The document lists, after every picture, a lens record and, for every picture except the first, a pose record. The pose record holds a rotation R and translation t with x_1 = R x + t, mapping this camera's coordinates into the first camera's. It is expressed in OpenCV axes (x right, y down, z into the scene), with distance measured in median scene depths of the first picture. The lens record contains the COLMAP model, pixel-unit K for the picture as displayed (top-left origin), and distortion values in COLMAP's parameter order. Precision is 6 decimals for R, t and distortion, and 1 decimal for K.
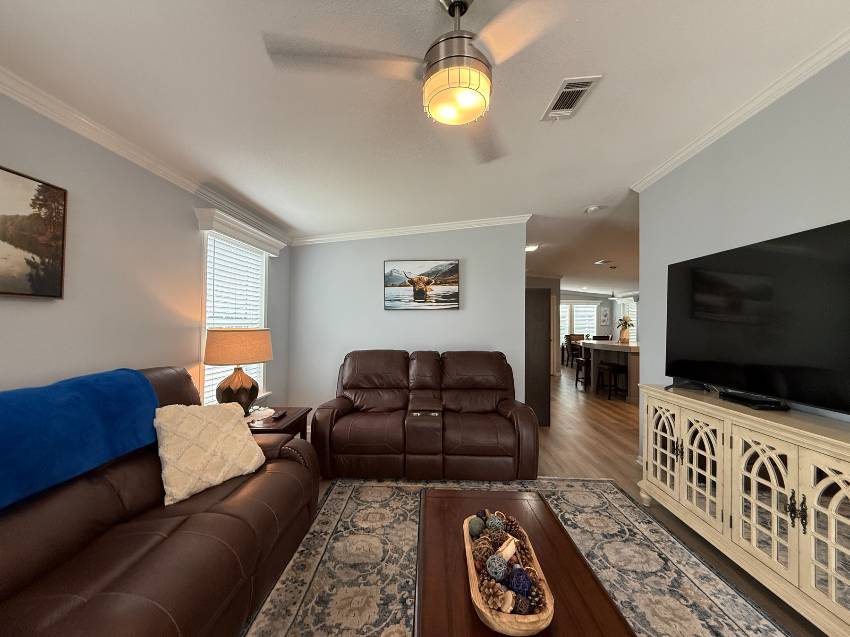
lens RADIAL K [[340.5, 0, 424.2], [0, 340.5, 317.5], [0, 0, 1]] dist [0.001968, 0.000613]
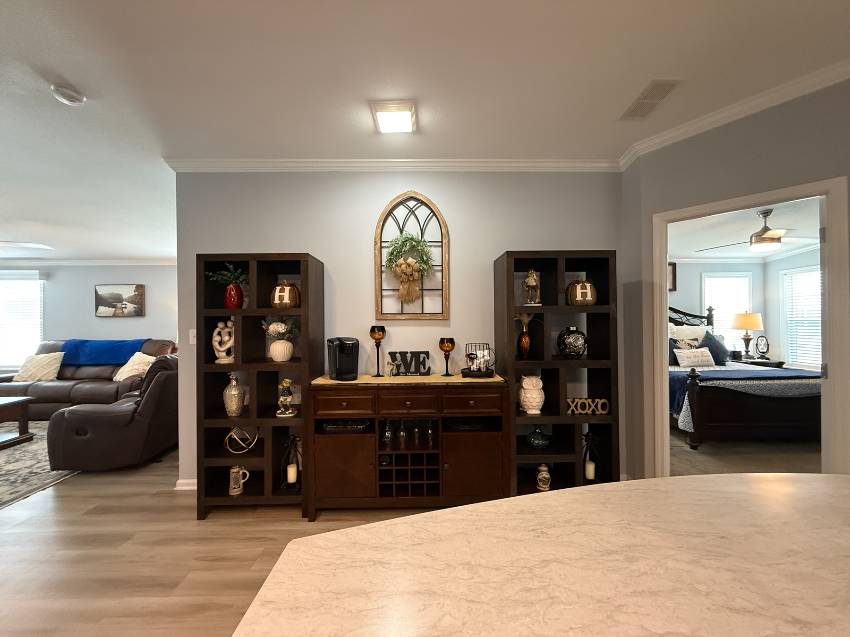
lens RADIAL K [[340.5, 0, 424.7], [0, 340.5, 312.0], [0, 0, 1]] dist [0.001968, 0.000613]
pose [[0.055636, -0.023416, -0.998176, 1.573955], [0.025071, 0.999442, -0.022048, 0.030402], [0.998136, -0.023799, 0.056192, 2.258844]]
